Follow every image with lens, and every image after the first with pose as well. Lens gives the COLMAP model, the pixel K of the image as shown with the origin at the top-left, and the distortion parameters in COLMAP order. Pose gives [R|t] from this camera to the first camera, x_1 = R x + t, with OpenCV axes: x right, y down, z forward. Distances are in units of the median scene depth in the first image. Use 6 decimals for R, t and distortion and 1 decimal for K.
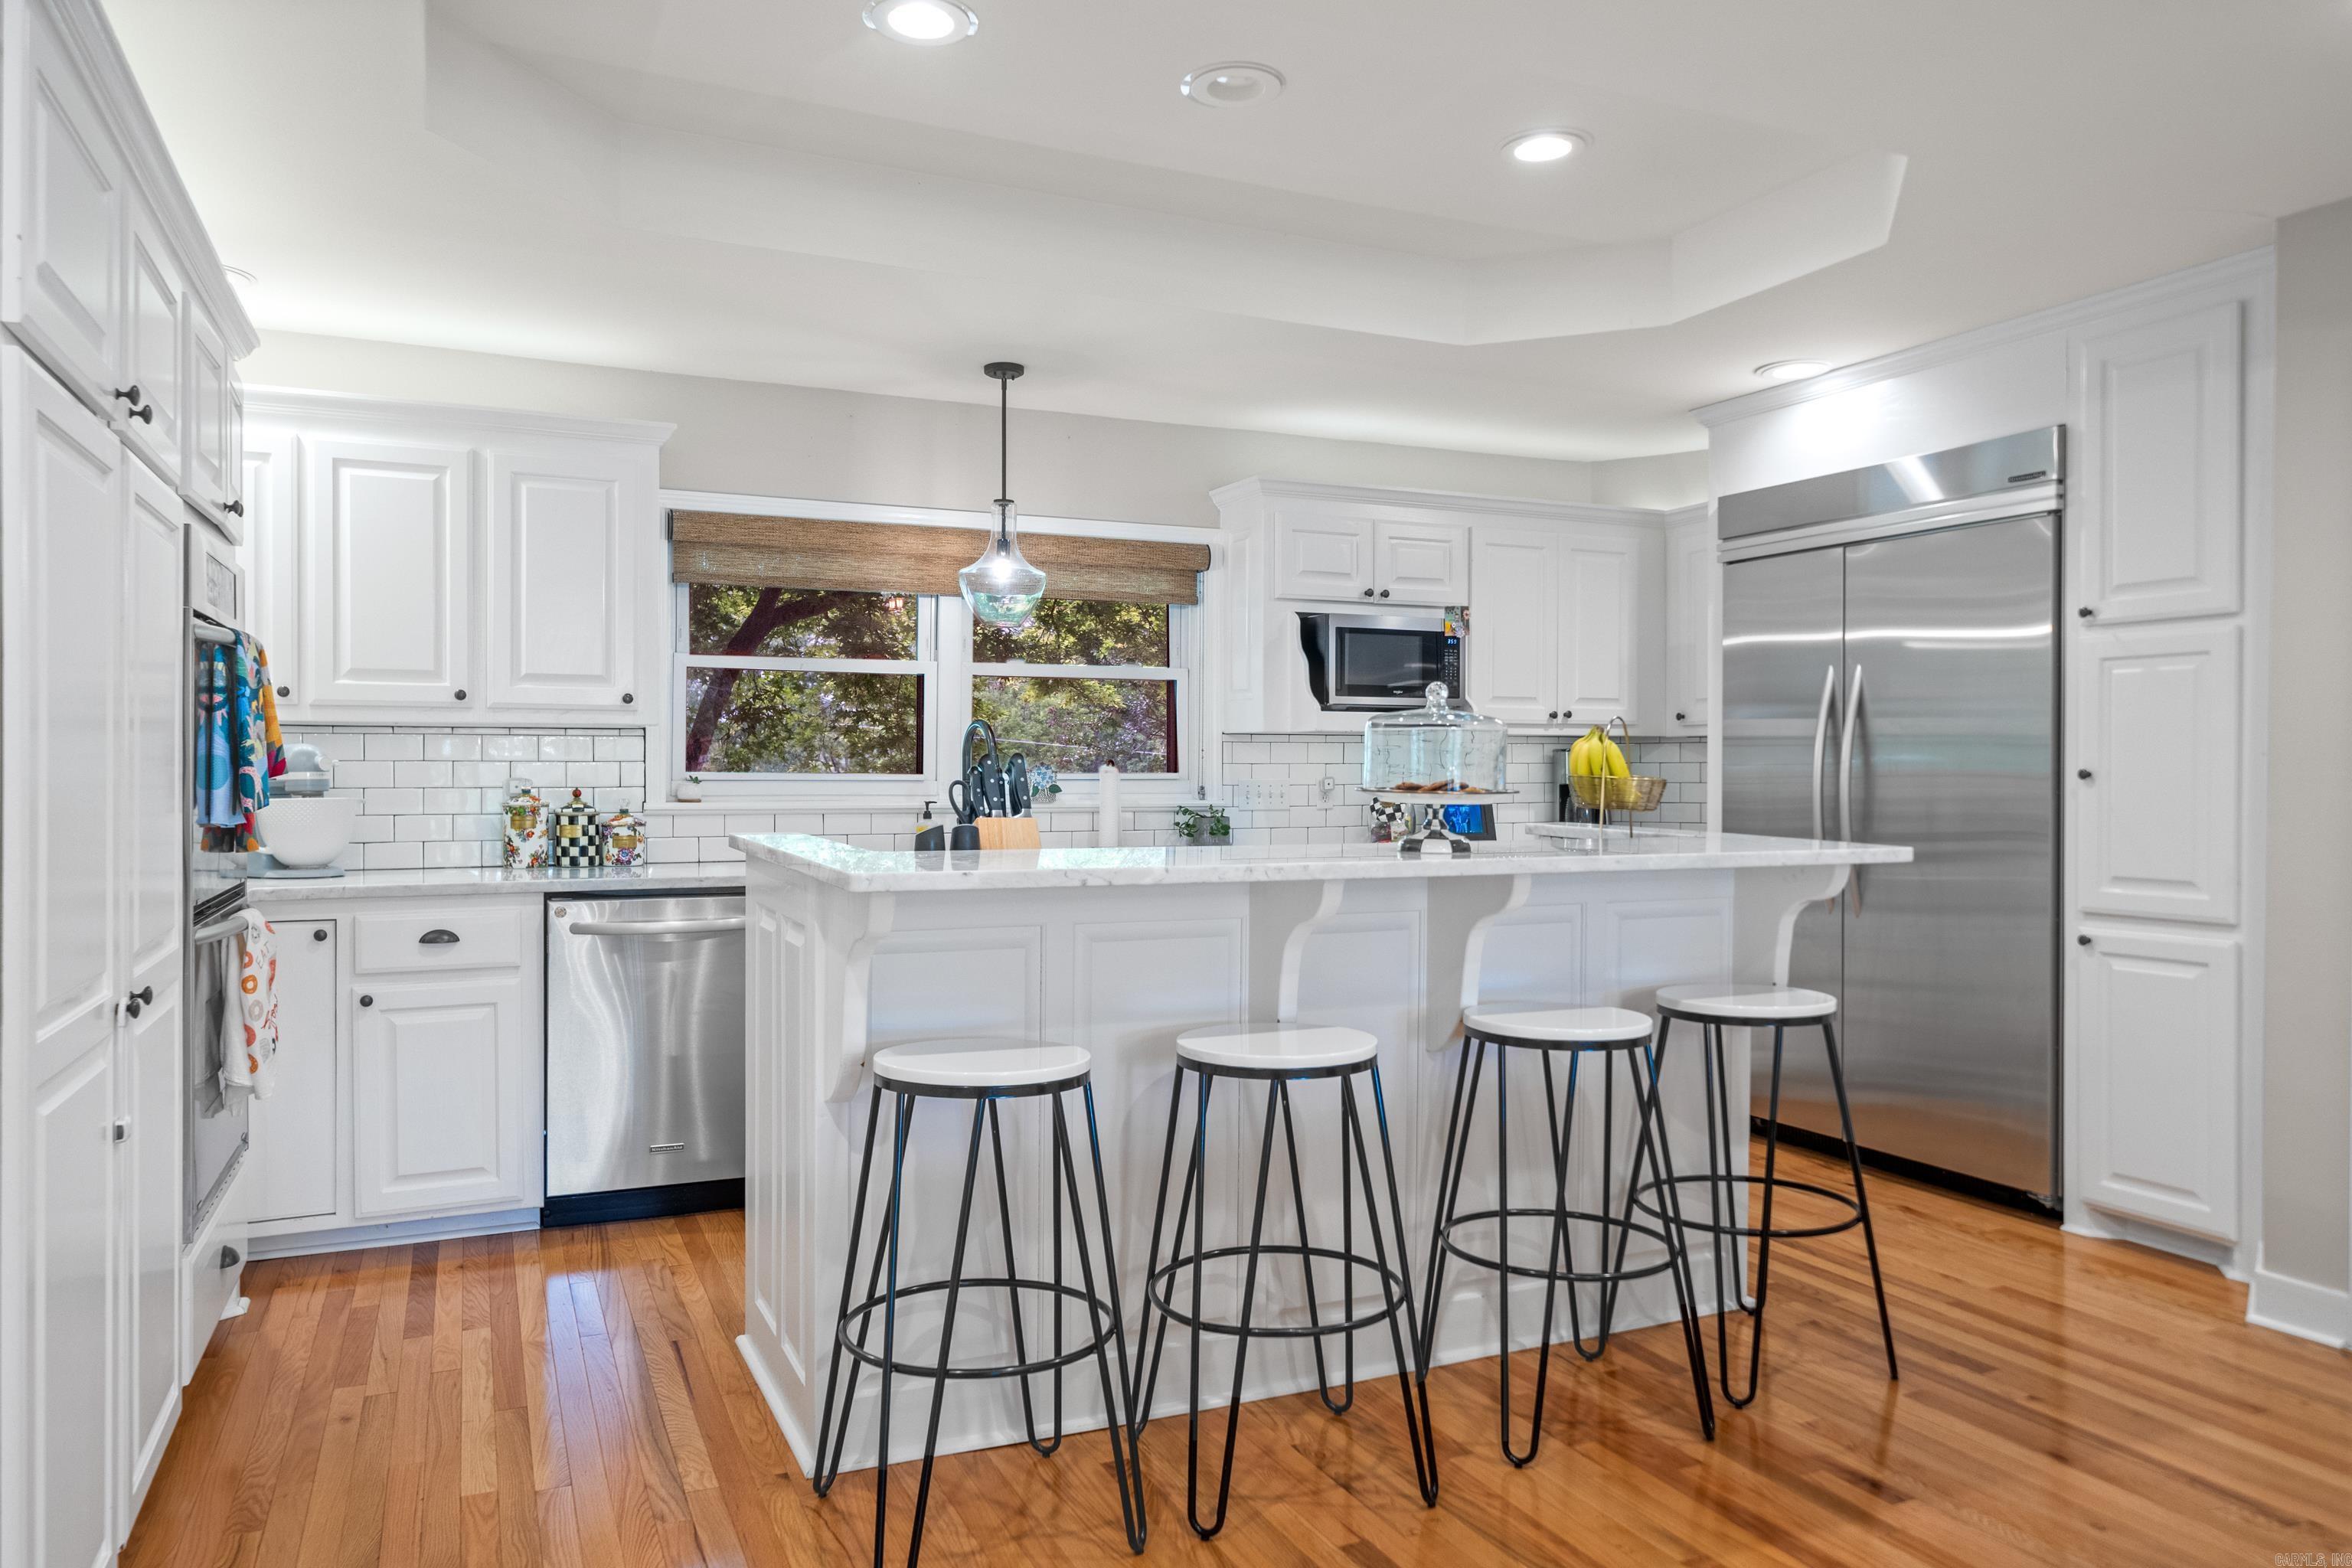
lens RADIAL K [[1610.8, 0, 1188.1], [0, 1610.8, 777.3], [0, 0, 1]] dist [0.003072, -0.001058]
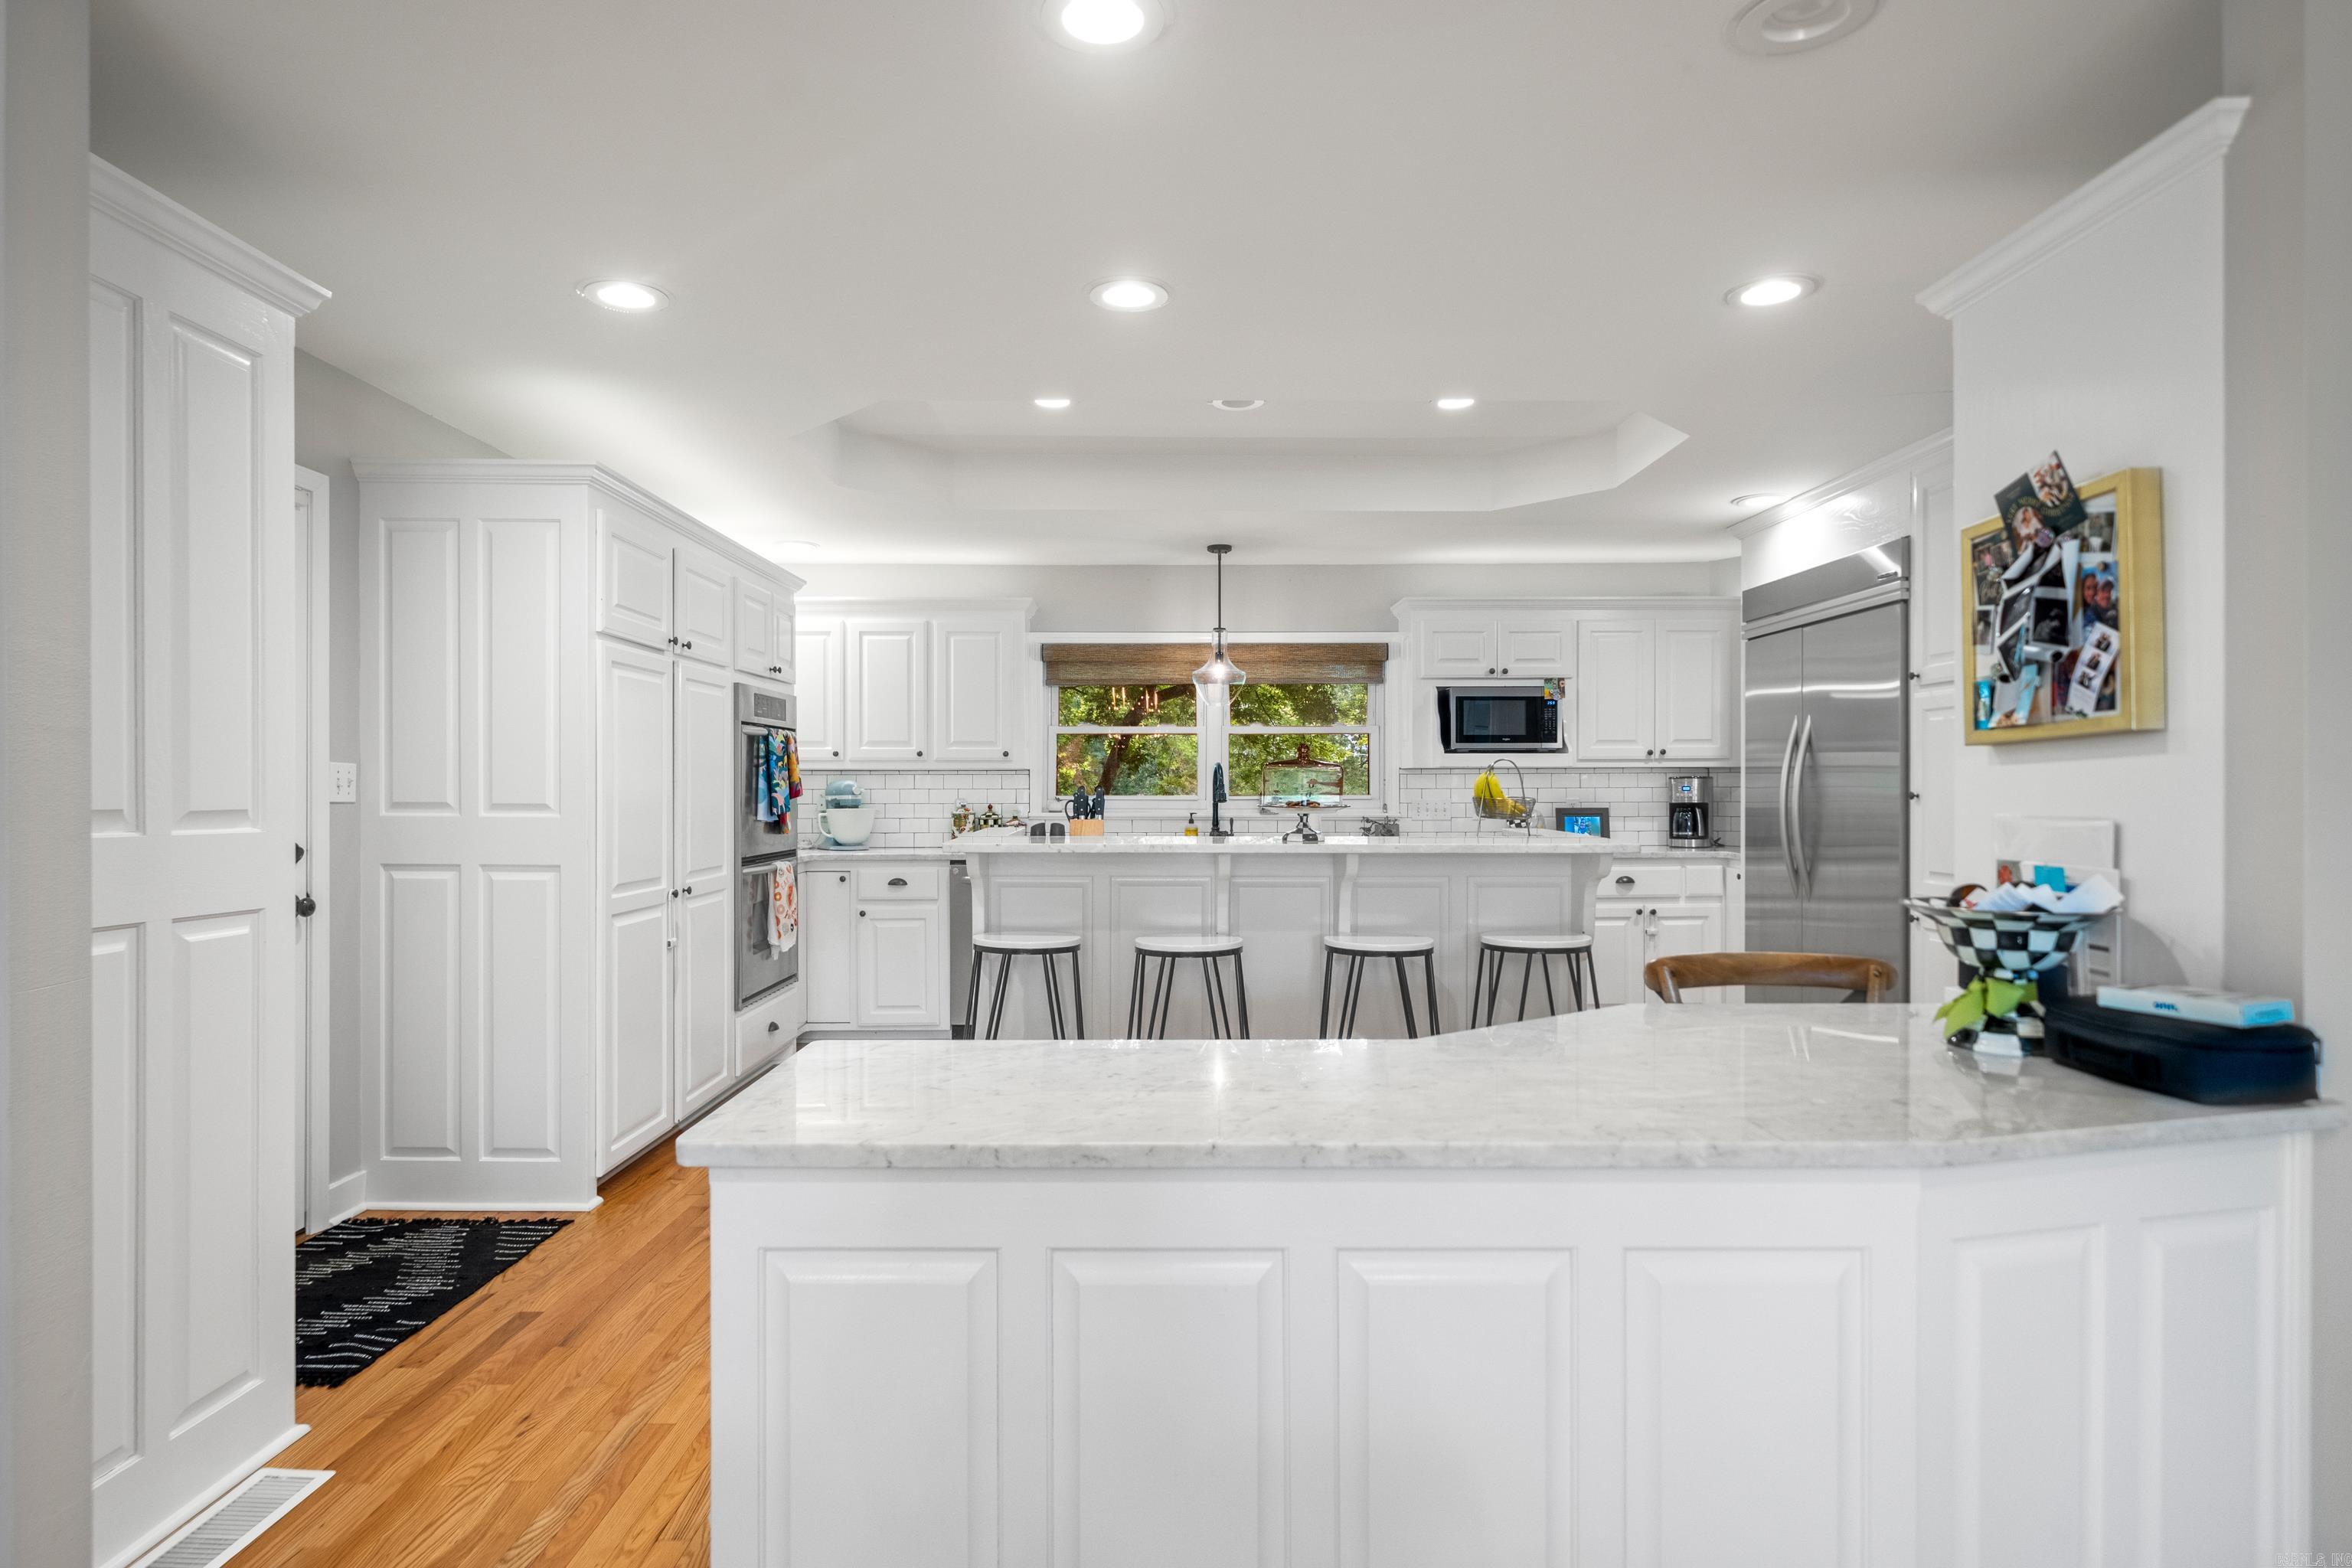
lens RADIAL K [[1262.7, 0, 1170.4], [0, 1262.7, 793.8], [0, 0, 1]] dist [-0.007127, 0.002601]
pose [[0.911317, -0.001661, -0.411701, 0.411256], [0.000400, 0.999995, -0.003147, -0.000058], [0.411704, 0.002703, 0.911314, -0.206474]]
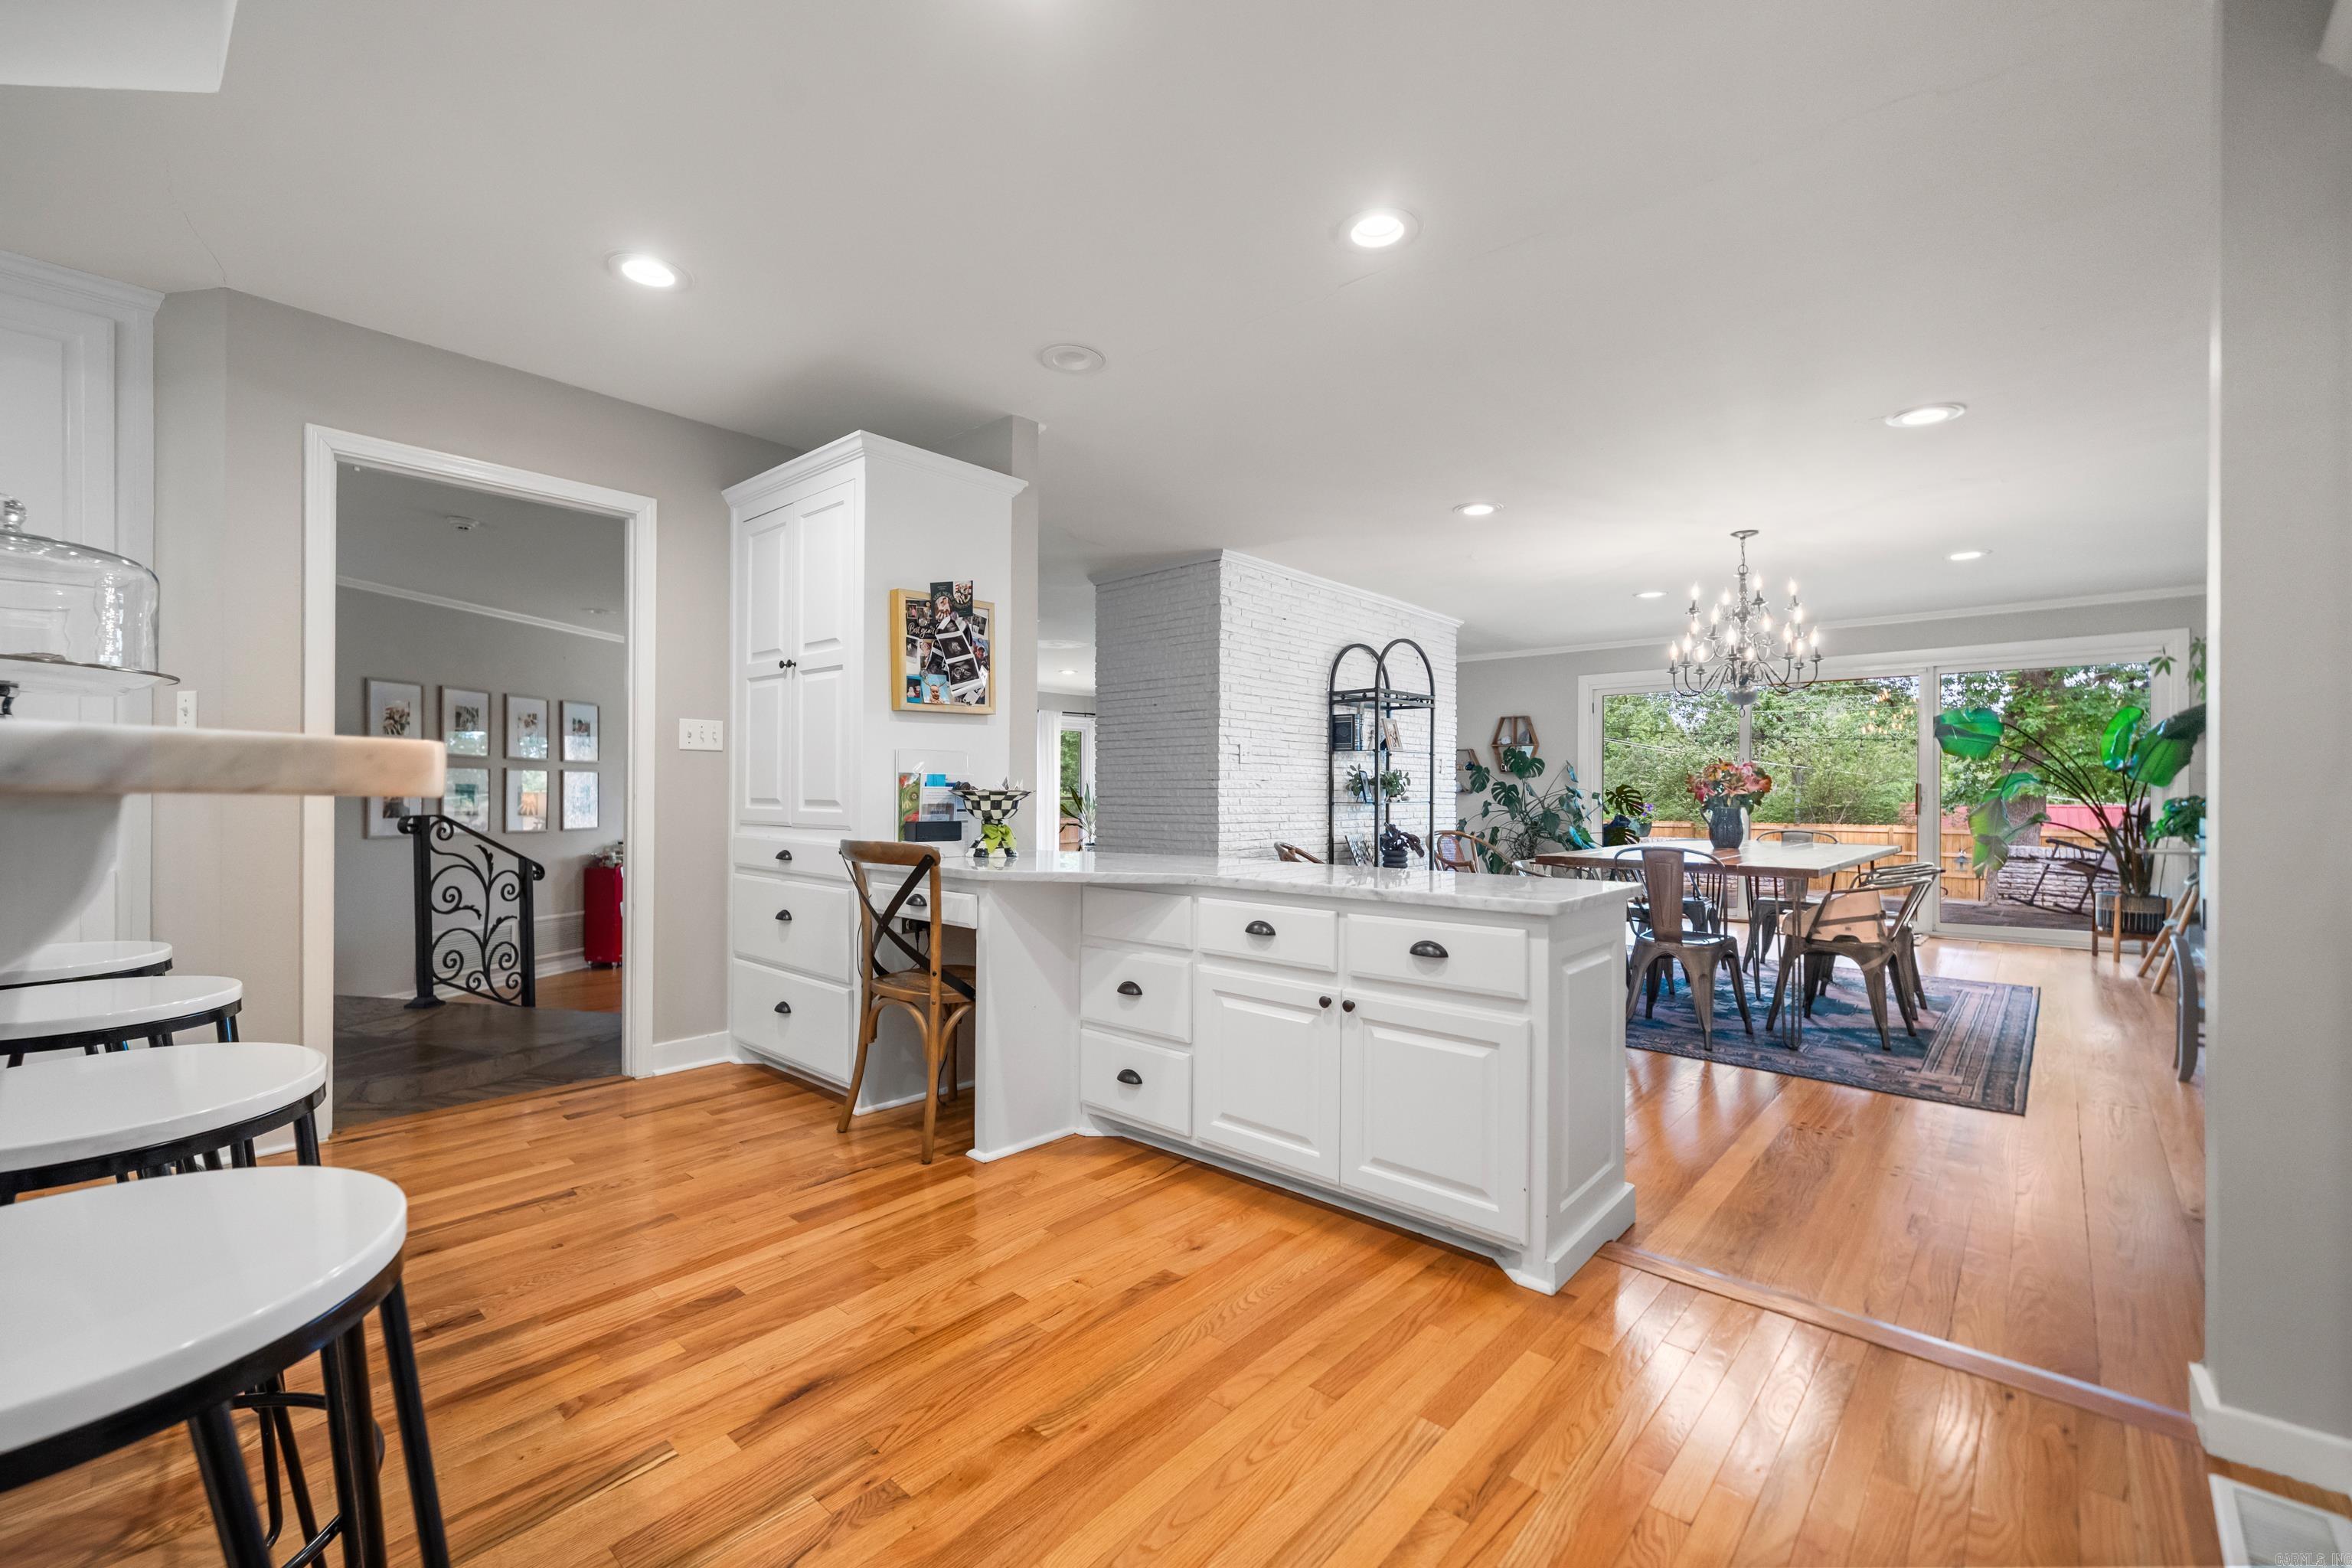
lens RADIAL K [[939.5, 0, 1168.9], [0, 939.5, 795.9], [0, 0, 1]] dist [-0.002714, 0.000512]
pose [[-0.383534, -0.007064, 0.923500, -0.243656], [-0.000429, 0.999972, 0.007470, 0.038470], [-0.923527, 0.002469, -0.383526, 0.505021]]
